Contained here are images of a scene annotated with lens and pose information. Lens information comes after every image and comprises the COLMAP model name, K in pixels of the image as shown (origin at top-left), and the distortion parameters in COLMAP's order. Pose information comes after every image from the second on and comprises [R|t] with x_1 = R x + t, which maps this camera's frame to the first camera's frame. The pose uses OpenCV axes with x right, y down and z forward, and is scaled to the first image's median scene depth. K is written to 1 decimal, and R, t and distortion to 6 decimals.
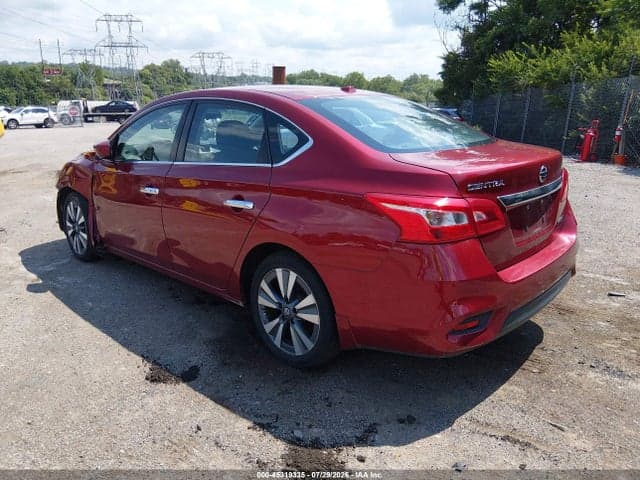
lens RADIAL K [[484.3, 0, 327.4], [0, 484.3, 242.9], [0, 0, 1]] dist [0.069533, -0.121488]
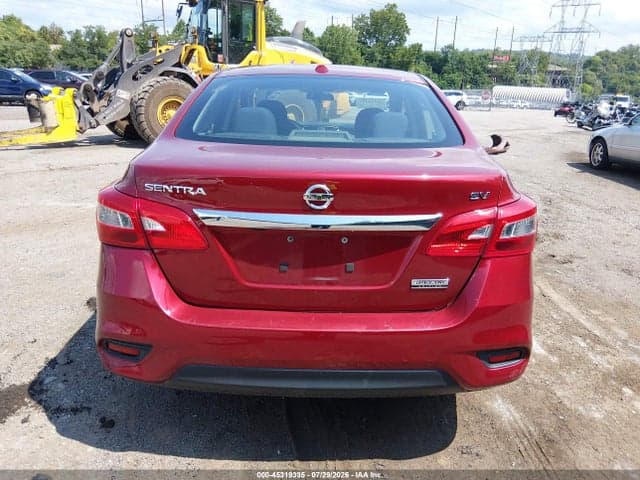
lens RADIAL K [[489.0, 0, 329.0], [0, 489.0, 240.1], [0, 0, 1]] dist [0.030646, -0.064168]
pose [[0.683150, 0.246190, -0.687529, 0.819312], [-0.233717, 0.965651, 0.113551, -0.144101], [0.691869, 0.083115, 0.717224, 0.482274]]
